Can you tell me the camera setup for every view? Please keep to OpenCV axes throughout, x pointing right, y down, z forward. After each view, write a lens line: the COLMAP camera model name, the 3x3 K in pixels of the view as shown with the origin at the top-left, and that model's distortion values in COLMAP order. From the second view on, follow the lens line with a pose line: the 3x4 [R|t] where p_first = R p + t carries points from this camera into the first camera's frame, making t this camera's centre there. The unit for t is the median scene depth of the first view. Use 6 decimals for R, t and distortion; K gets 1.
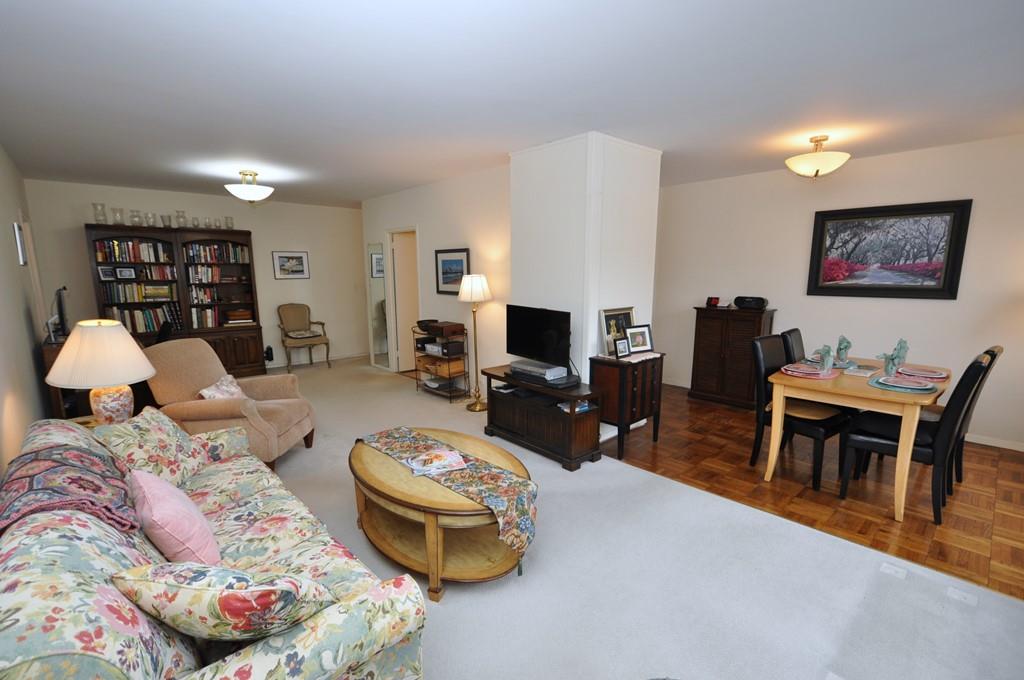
lens RADIAL K [[459.8, 0, 509.5], [0, 459.8, 354.4], [0, 0, 1]] dist [0.013473, -0.012035]
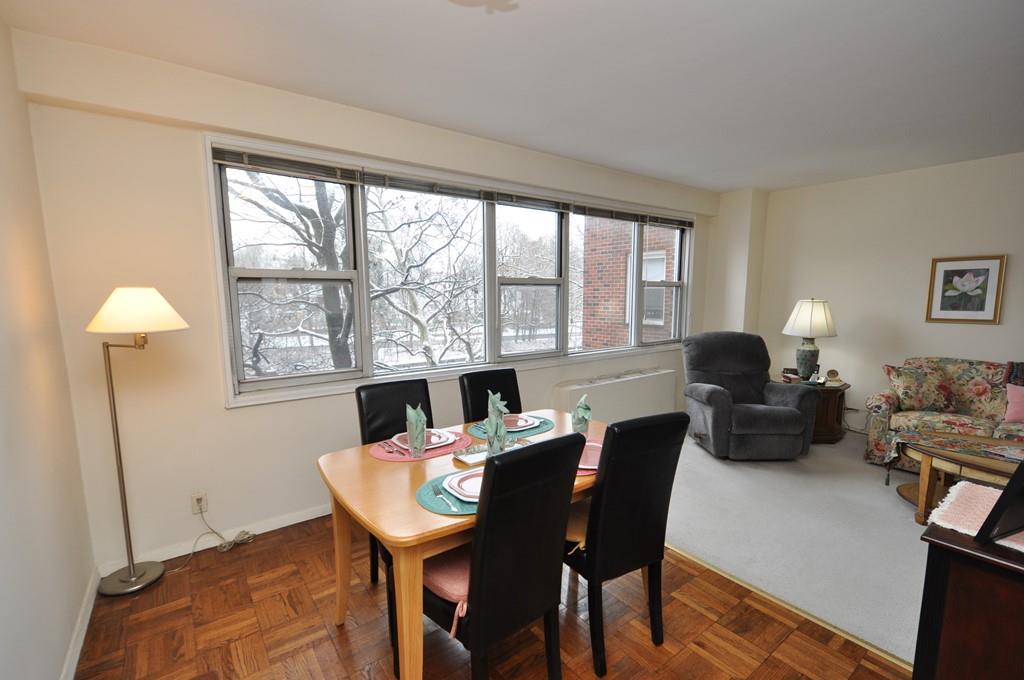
lens RADIAL K [[452.1, 0, 514.8], [0, 452.1, 352.2], [0, 0, 1]] dist [-0.001640, -0.000435]
pose [[-0.994804, -0.003854, 0.101735, 0.533992], [0.027154, 0.953040, 0.301625, -0.201130], [-0.098120, 0.302820, -0.947983, 1.182657]]
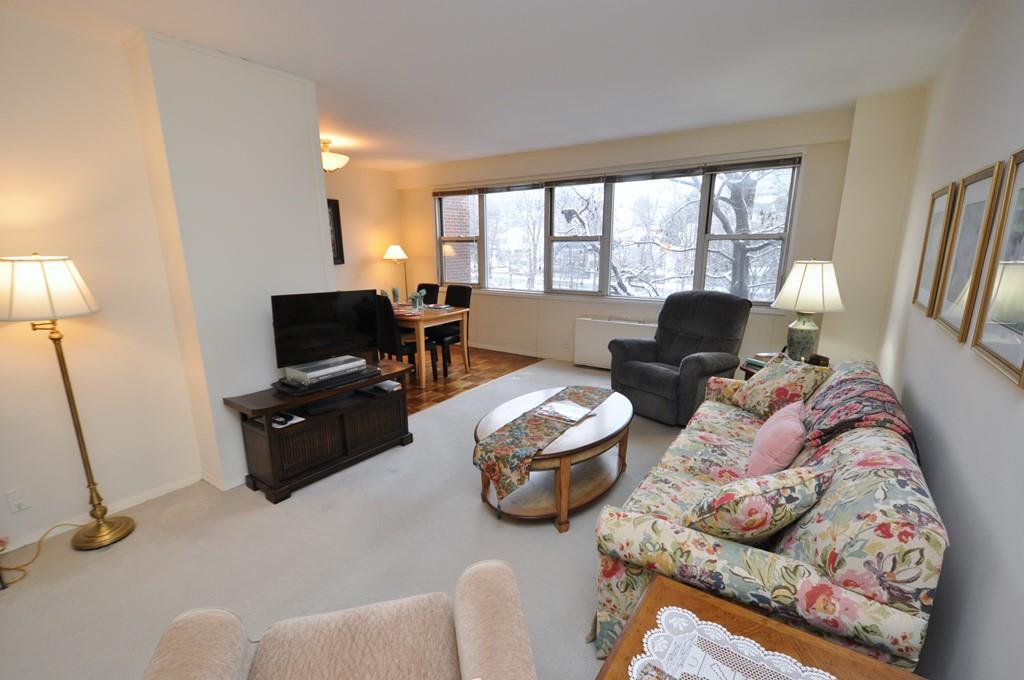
lens RADIAL K [[458.0, 0, 511.9], [0, 458.0, 353.4], [0, 0, 1]] dist [0.001344, -0.001181]
pose [[-0.228859, -0.222353, 0.947725, -0.680324], [0.183425, 0.946275, 0.266307, -0.132897], [-0.956022, 0.234783, -0.175778, 0.747104]]
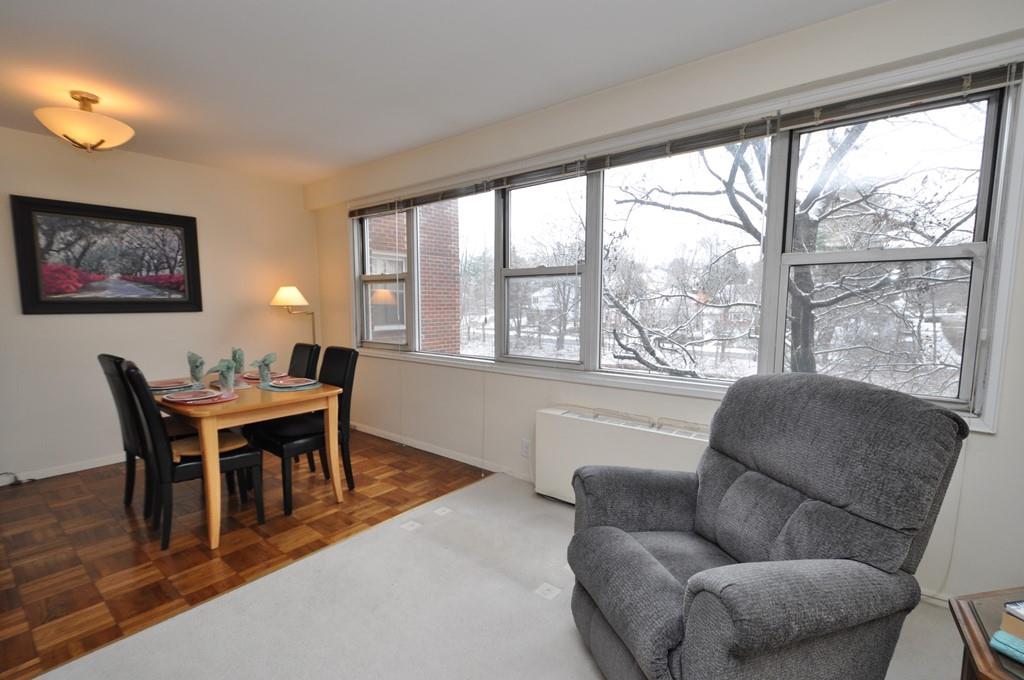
lens RADIAL K [[459.8, 0, 509.5], [0, 459.8, 354.4], [0, 0, 1]] dist [0.013473, -0.012035]
pose [[-0.150183, -0.104996, 0.983067, -0.168493], [0.176796, 0.975465, 0.131193, -0.035703], [-0.972722, 0.193505, -0.127935, 0.442938]]
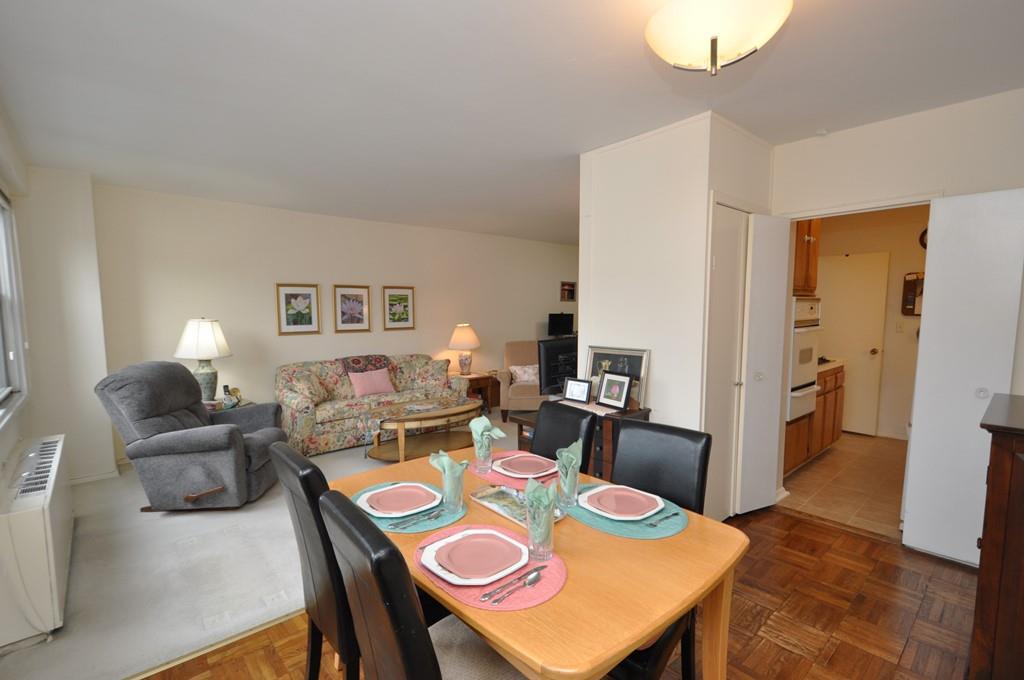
lens RADIAL K [[471.8, 0, 515.5], [0, 471.8, 353.4], [0, 0, 1]] dist [-0.001363, -0.001446]
pose [[-0.012501, 0.099788, -0.994930, 0.967578], [-0.174052, 0.979601, 0.100438, -0.130994], [0.984657, 0.174425, 0.005123, 0.764734]]
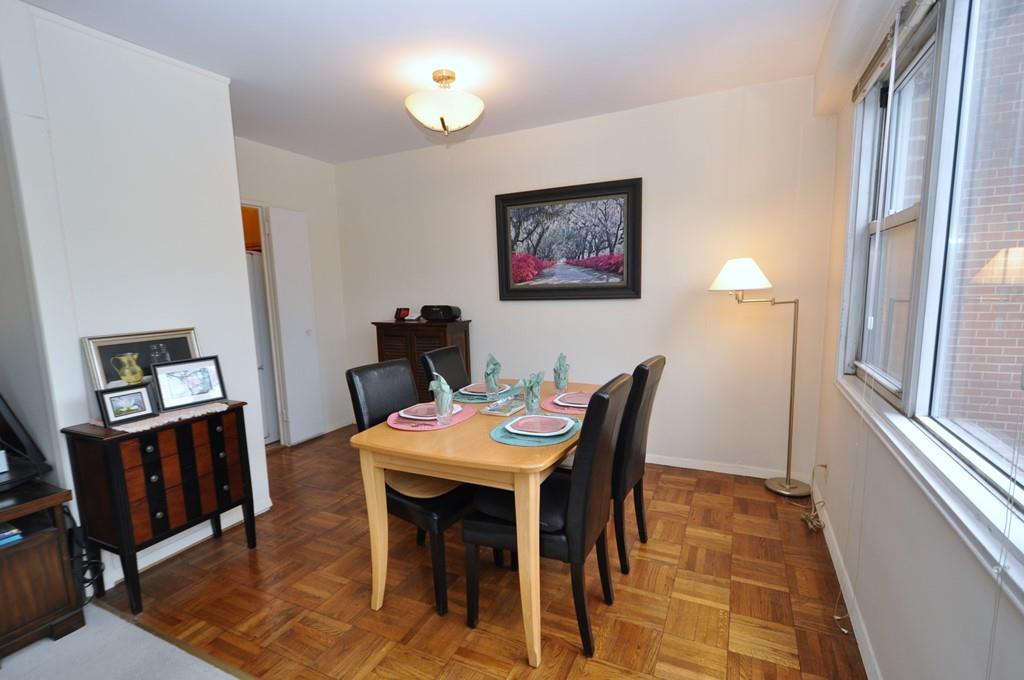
lens RADIAL K [[480.0, 0, 509.5], [0, 480.0, 354.3], [0, 0, 1]] dist [0.000743, -0.000359]
pose [[0.930369, -0.072809, 0.359322, 0.405193], [0.088356, 0.995723, -0.027012, -0.015524], [-0.355819, 0.056880, 0.932822, 0.265844]]
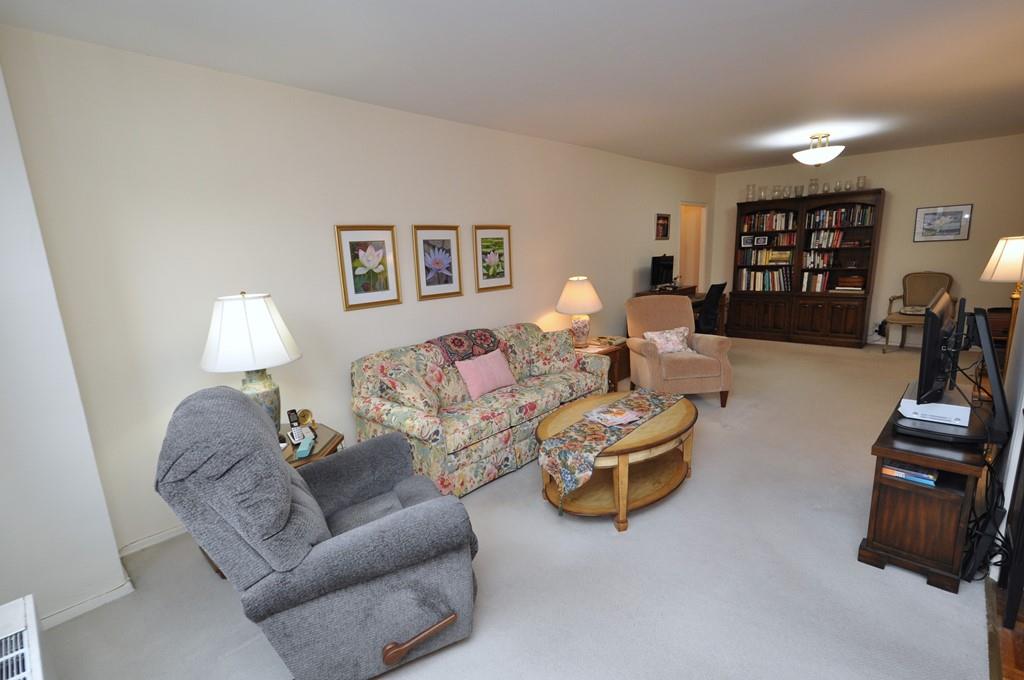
lens RADIAL K [[480.0, 0, 509.5], [0, 480.0, 354.3], [0, 0, 1]] dist [0.000743, -0.000359]
pose [[0.075330, 0.210599, -0.974666, 0.549518], [-0.132960, 0.970836, 0.199495, -0.068885], [0.988255, 0.114563, 0.101134, 0.351088]]
